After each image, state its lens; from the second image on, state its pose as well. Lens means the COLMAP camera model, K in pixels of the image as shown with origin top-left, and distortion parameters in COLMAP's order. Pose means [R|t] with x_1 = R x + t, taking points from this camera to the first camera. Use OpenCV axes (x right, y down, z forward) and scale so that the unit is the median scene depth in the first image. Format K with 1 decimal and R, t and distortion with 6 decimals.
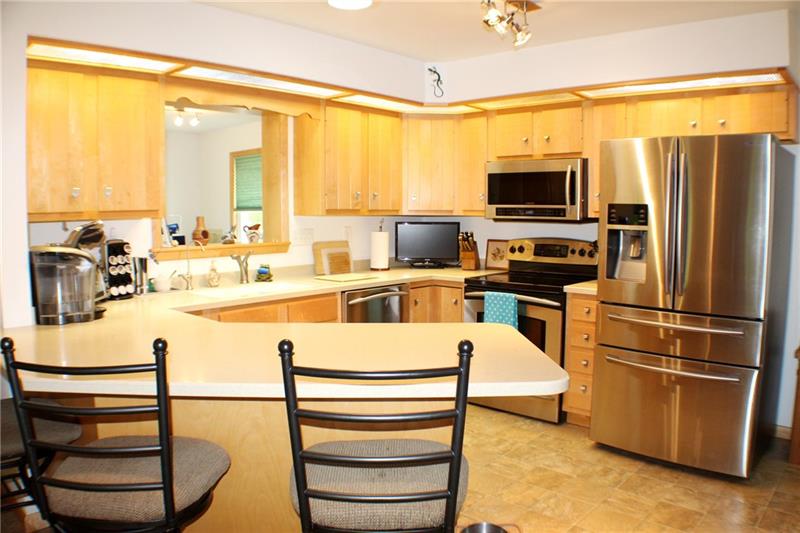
lens RADIAL K [[607.8, 0, 396.5], [0, 607.8, 269.1], [0, 0, 1]] dist [-0.225229, 0.101562]
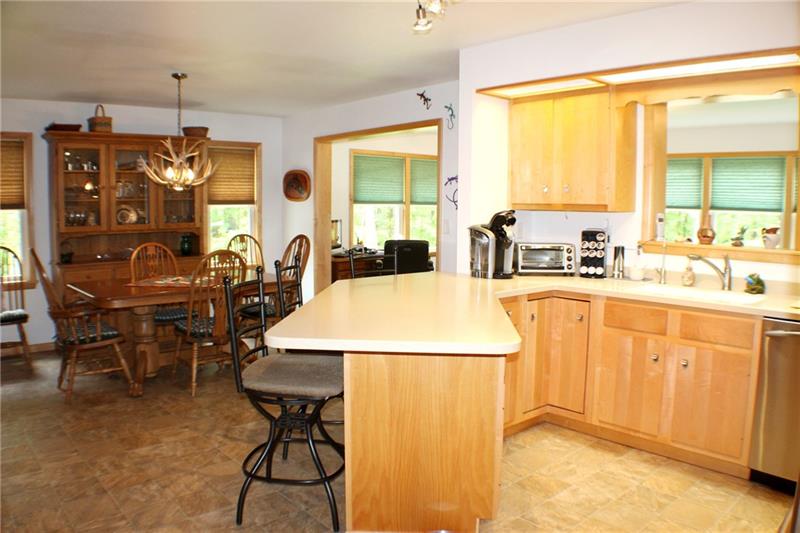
lens RADIAL K [[607.8, 0, 396.5], [0, 607.8, 269.1], [0, 0, 1]] dist [-0.225229, 0.101562]
pose [[-0.105493, 0.106534, -0.988697, 0.630827], [-0.104452, 0.987558, 0.117556, -0.055208], [0.988919, 0.115673, -0.093053, 0.568525]]
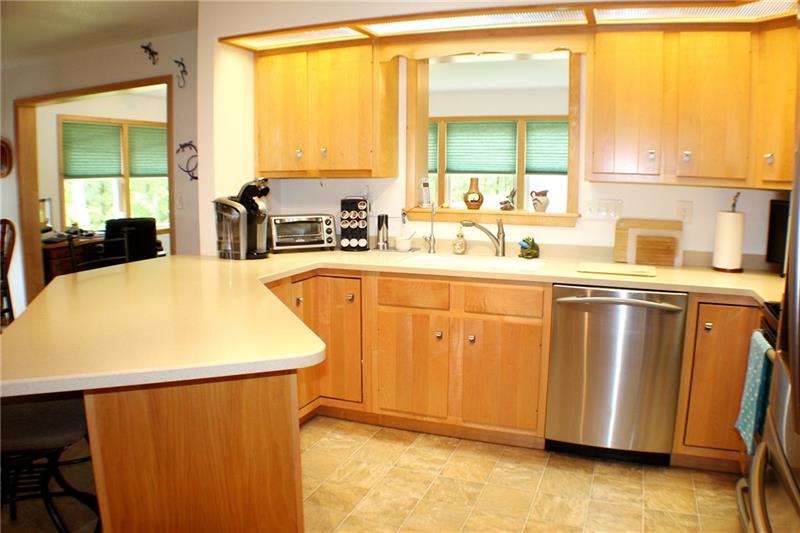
lens RADIAL K [[607.8, 0, 396.5], [0, 607.8, 269.1], [0, 0, 1]] dist [-0.225229, 0.101562]
pose [[0.348945, 0.146599, -0.925606, 0.496569], [-0.094133, 0.988176, 0.121022, -0.048563], [0.932404, 0.044900, 0.358619, 0.531491]]
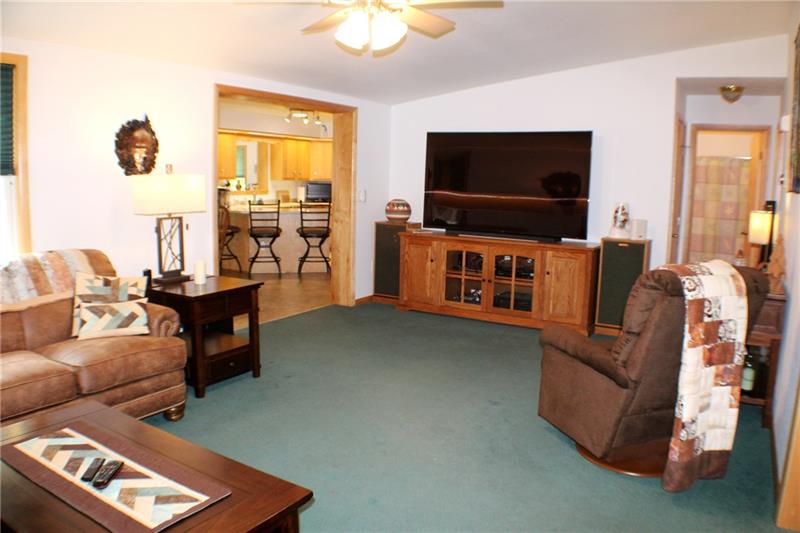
lens RADIAL K [[607.8, 0, 396.5], [0, 607.8, 269.1], [0, 0, 1]] dist [-0.225229, 0.101562]
pose [[0.981640, -0.007021, 0.190616, -0.137342], [-0.002696, 0.998712, 0.050672, 0.173999], [-0.190726, -0.050256, 0.980356, -1.778352]]
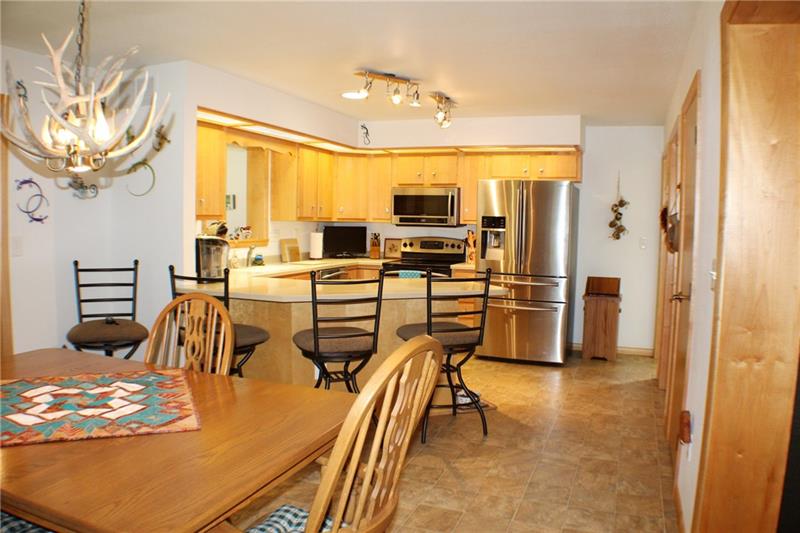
lens RADIAL K [[607.8, 0, 396.5], [0, 607.8, 269.1], [0, 0, 1]] dist [-0.225229, 0.101562]
pose [[0.933731, -0.012556, 0.357754, -0.430945], [0.017532, 0.999789, -0.010669, 0.051141], [-0.357545, 0.016234, 0.933755, -0.482019]]
